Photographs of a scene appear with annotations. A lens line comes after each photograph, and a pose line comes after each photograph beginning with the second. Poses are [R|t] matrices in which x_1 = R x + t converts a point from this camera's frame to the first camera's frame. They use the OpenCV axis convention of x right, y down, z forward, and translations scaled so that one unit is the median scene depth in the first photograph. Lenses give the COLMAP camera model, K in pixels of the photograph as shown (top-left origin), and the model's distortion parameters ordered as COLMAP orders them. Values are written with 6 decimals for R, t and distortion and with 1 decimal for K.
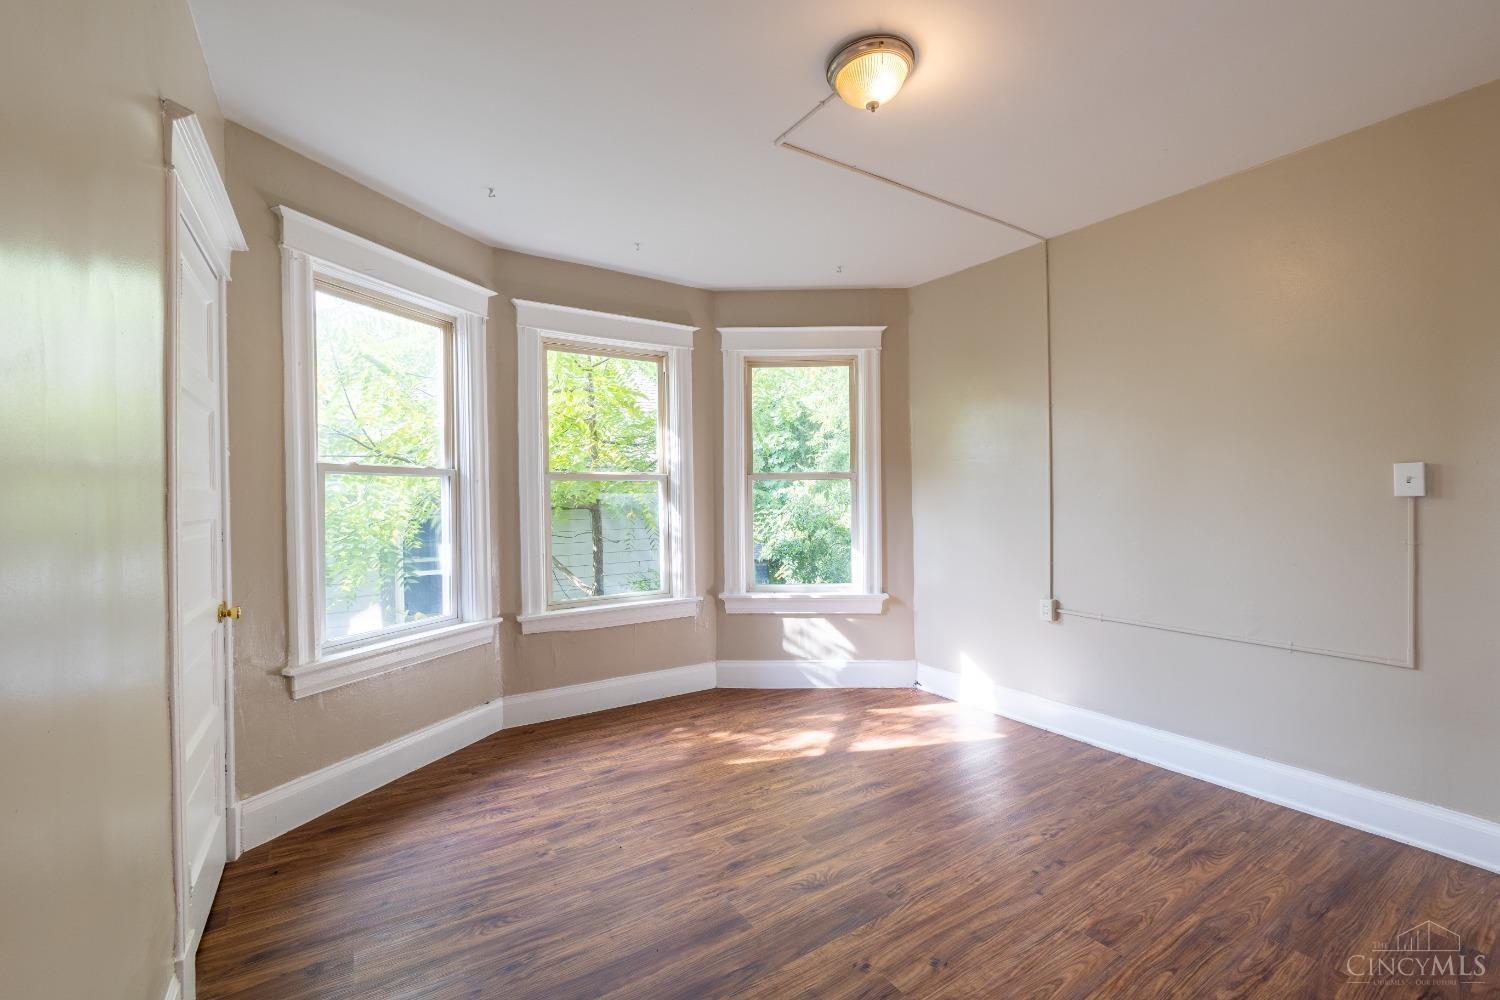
lens RADIAL K [[634.2, 0, 751.3], [0, 634.2, 496.6], [0, 0, 1]] dist [-0.003701, 0.000284]
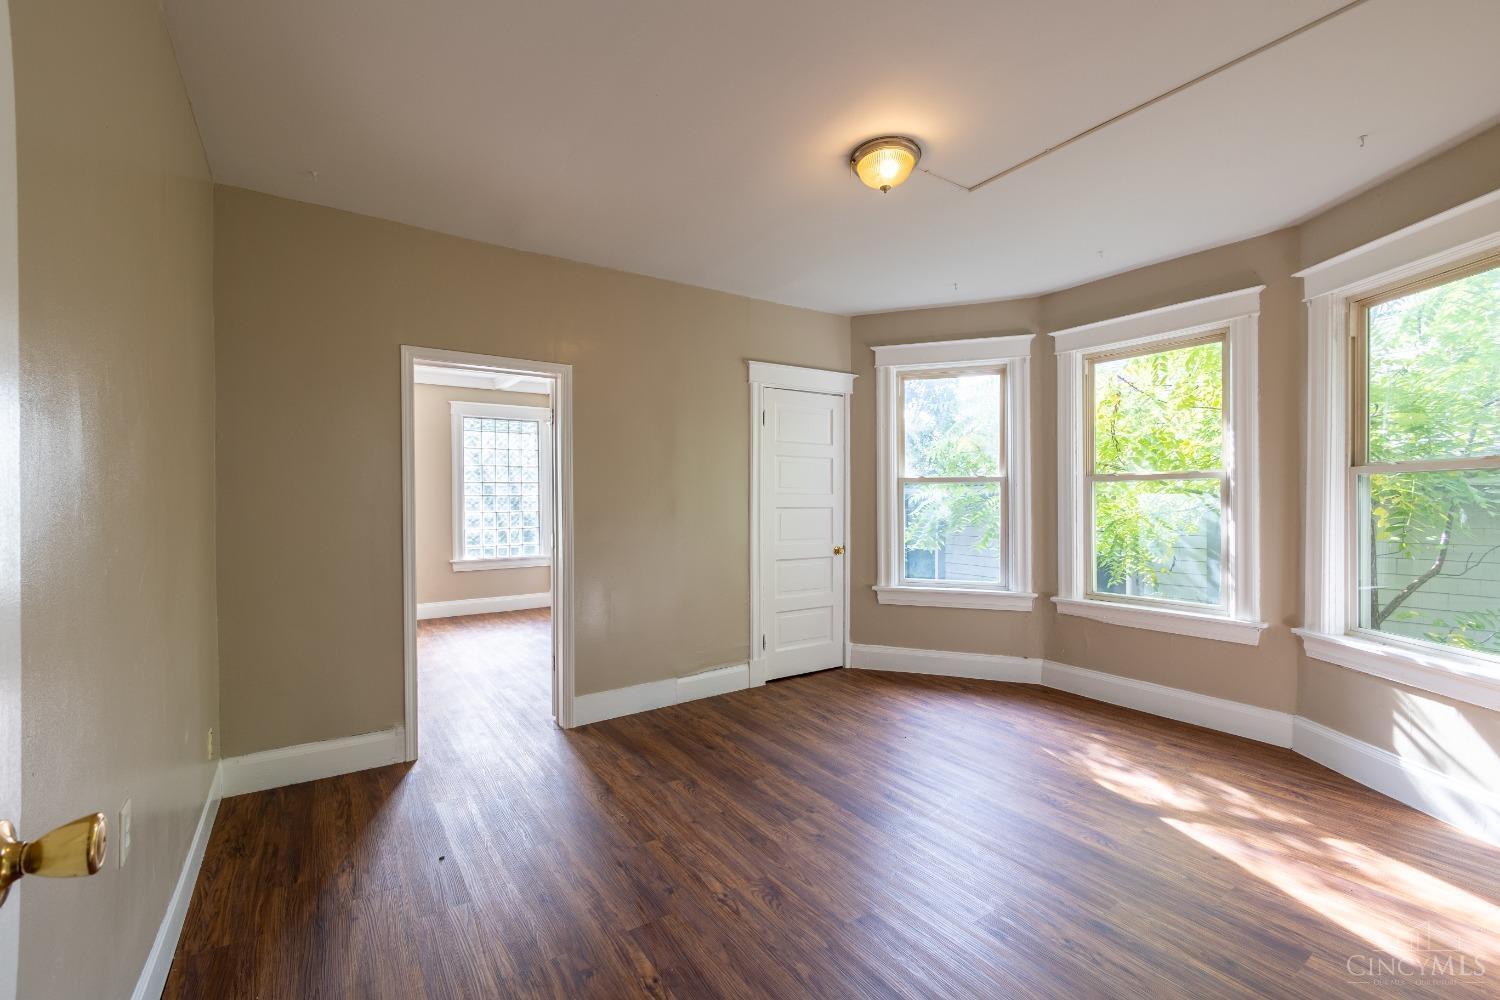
lens RADIAL K [[634.2, 0, 750.9], [0, 634.2, 501.3], [0, 0, 1]] dist [-0.003701, 0.000284]
pose [[0.020168, 0.013809, -0.999701, 0.836350], [0.002909, 0.999900, 0.013870, -0.010665], [0.999792, -0.003188, 0.020126, 0.410734]]
